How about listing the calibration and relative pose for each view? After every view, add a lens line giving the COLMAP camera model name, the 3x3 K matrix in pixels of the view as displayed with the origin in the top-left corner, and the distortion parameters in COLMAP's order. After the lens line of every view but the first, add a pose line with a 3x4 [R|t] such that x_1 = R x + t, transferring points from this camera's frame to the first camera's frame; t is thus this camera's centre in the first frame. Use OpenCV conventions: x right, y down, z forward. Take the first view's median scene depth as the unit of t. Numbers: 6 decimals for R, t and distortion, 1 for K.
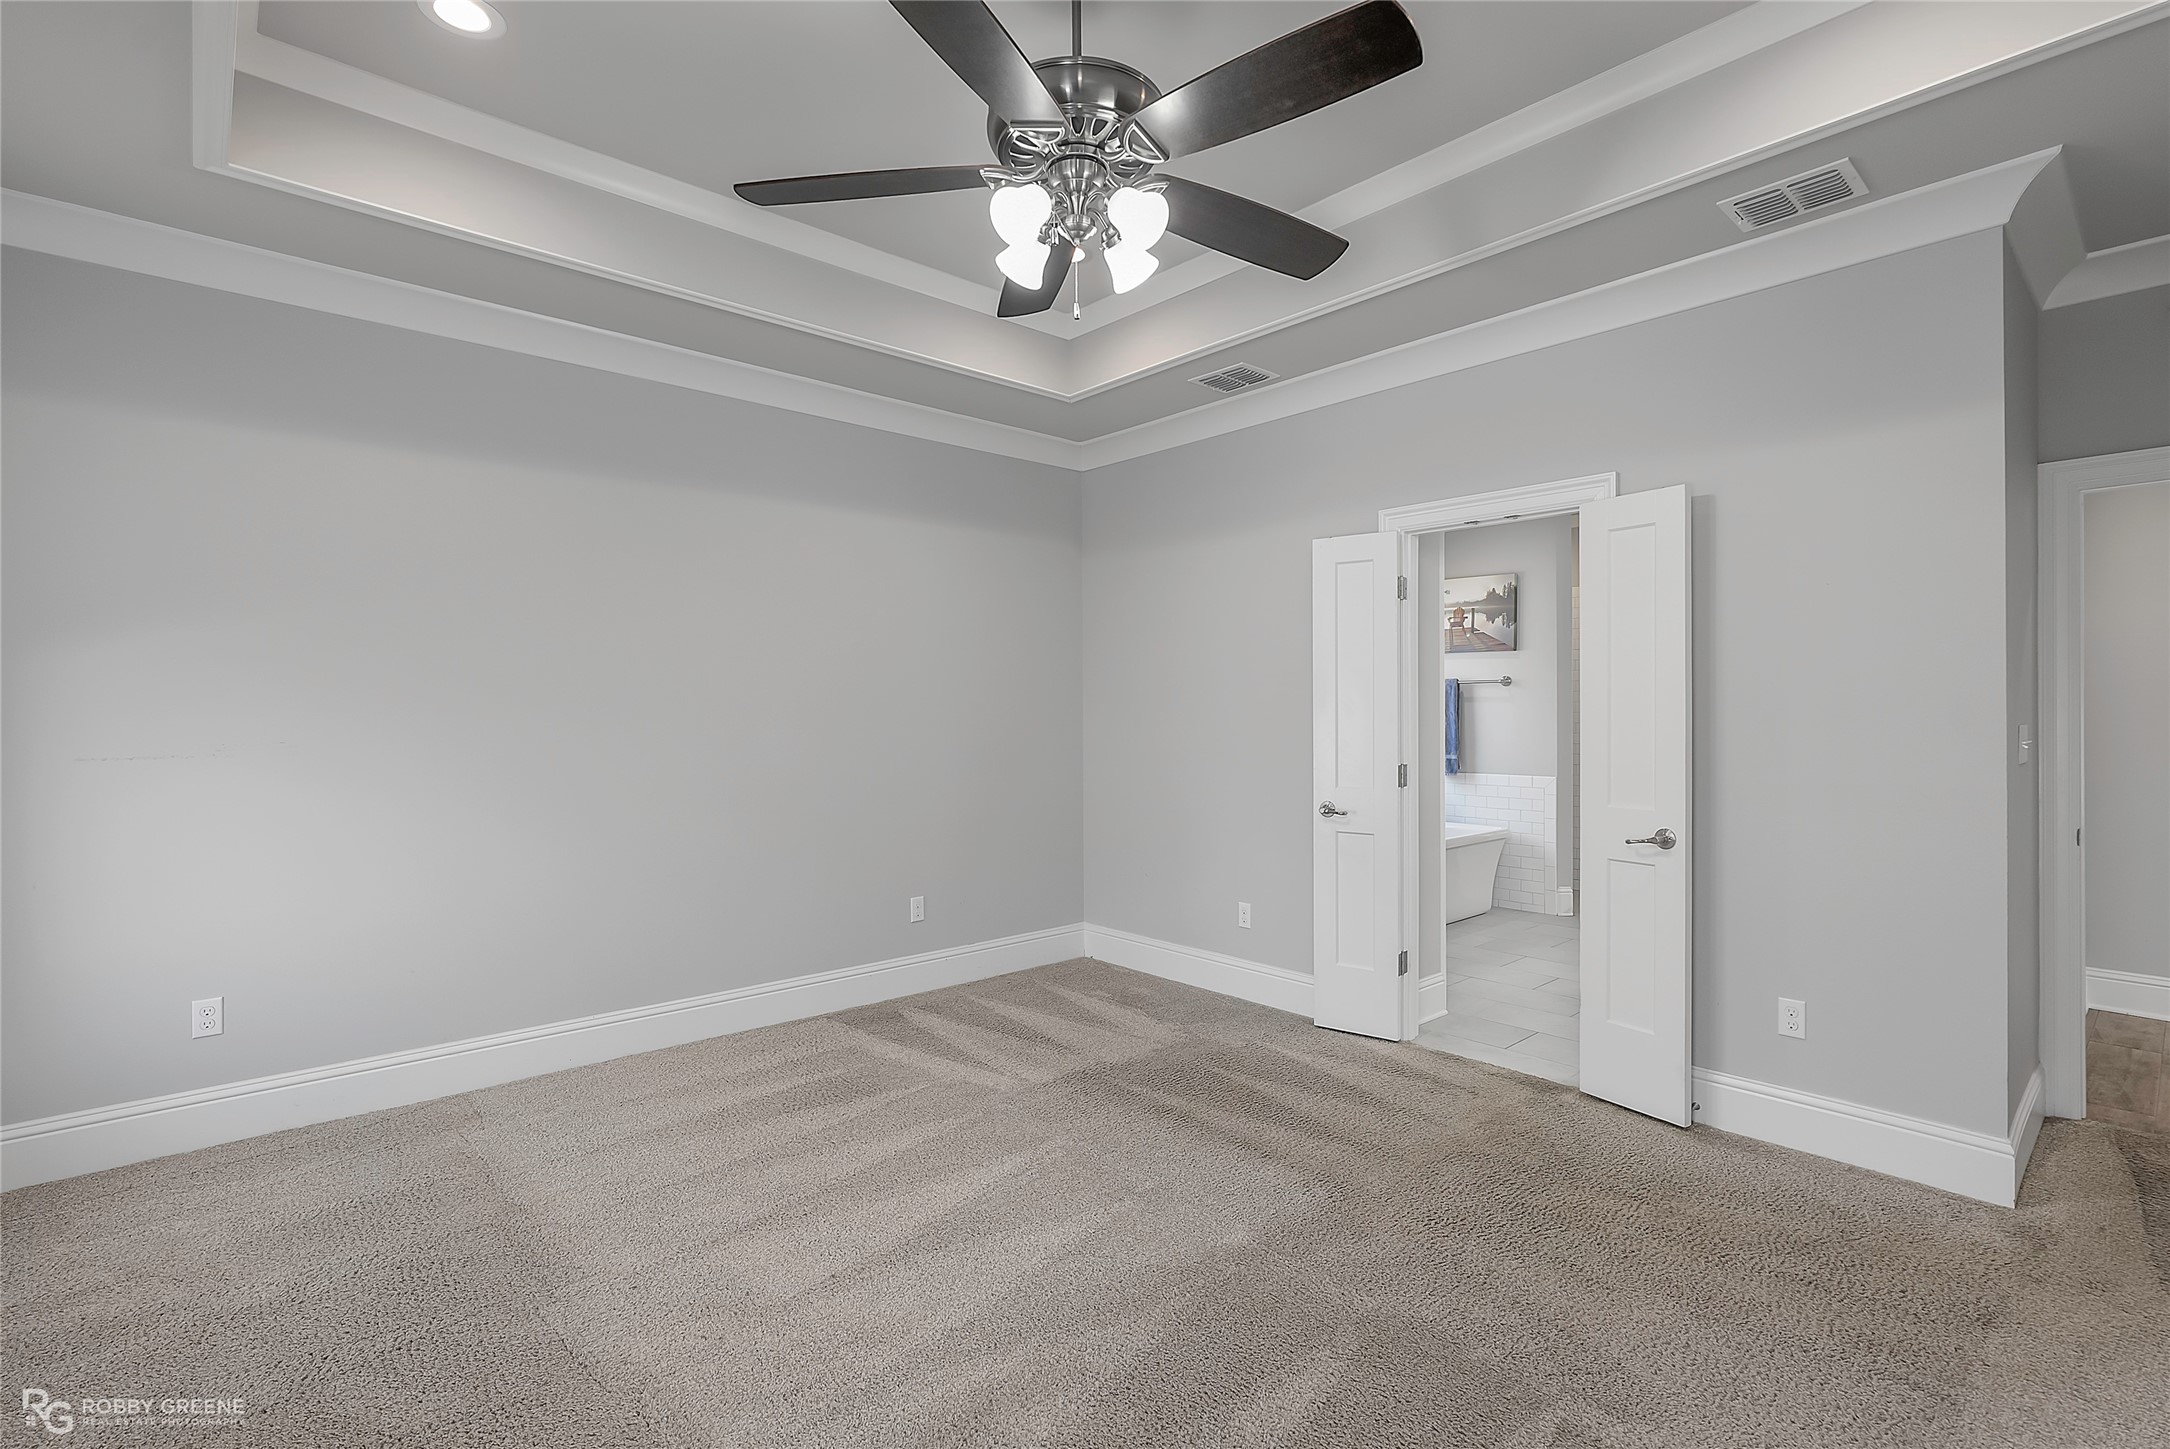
lens RADIAL K [[999.4, 0, 1091.0], [0, 999.4, 716.4], [0, 0, 1]] dist [-0.008029, 0.001488]
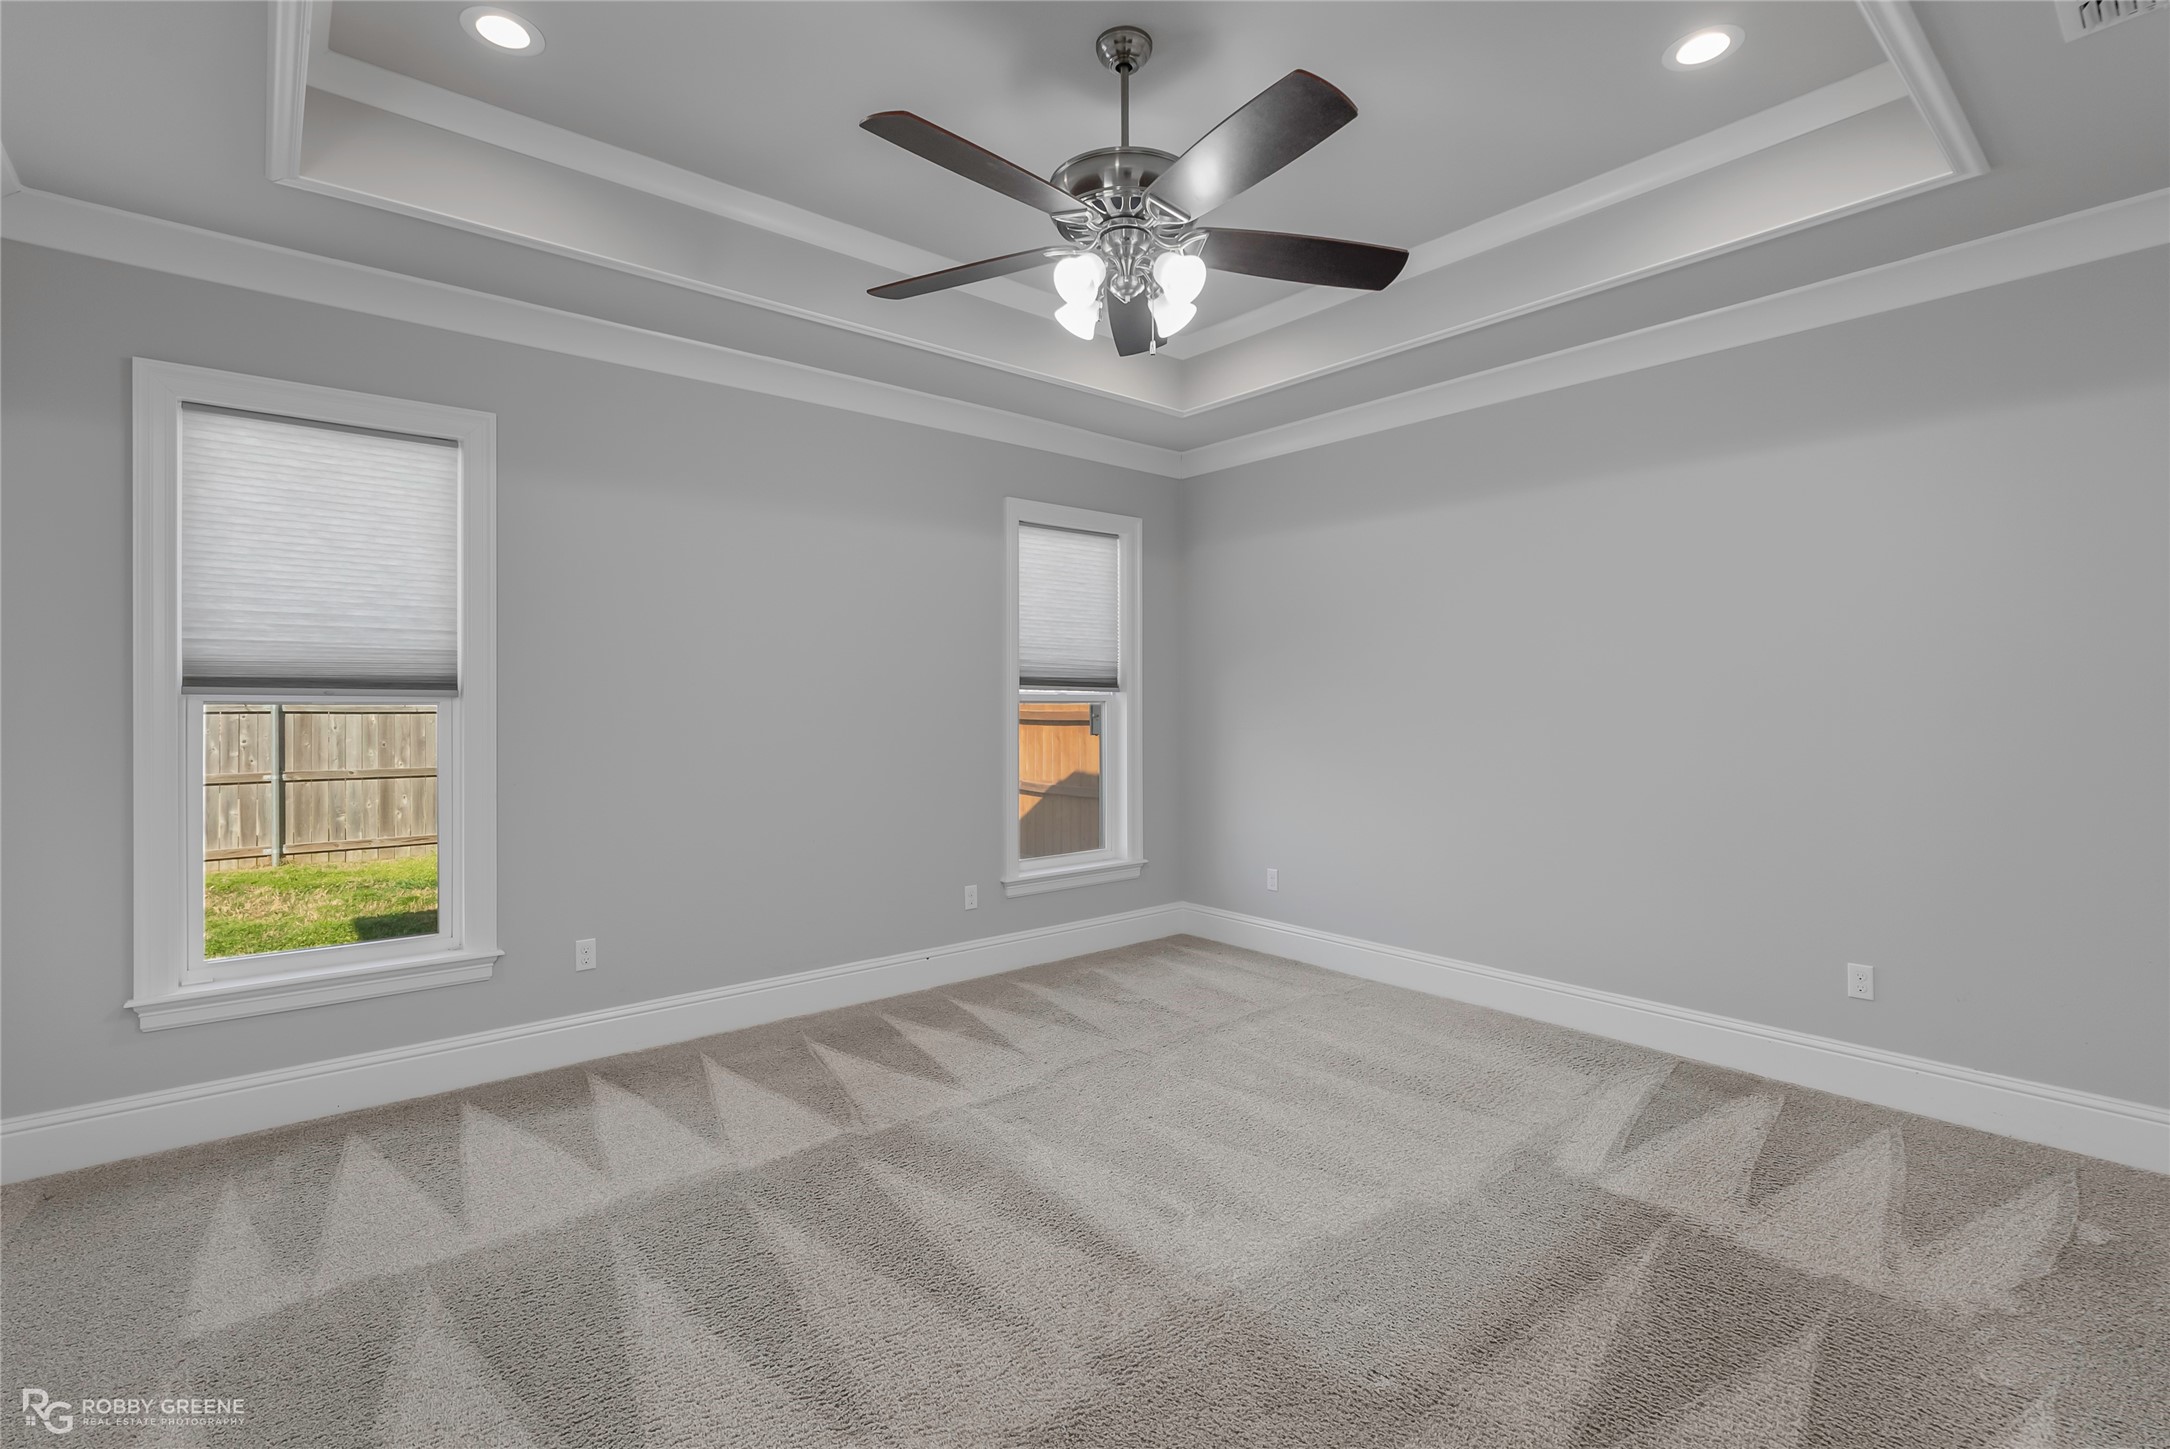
lens RADIAL K [[999.4, 0, 1091.0], [0, 999.4, 716.4], [0, 0, 1]] dist [-0.008029, 0.001488]
pose [[-0.030944, 0.015435, -0.999402, 0.674305], [-0.002853, 0.999875, 0.015531, -0.004656], [0.999517, 0.003332, -0.030897, 0.591355]]
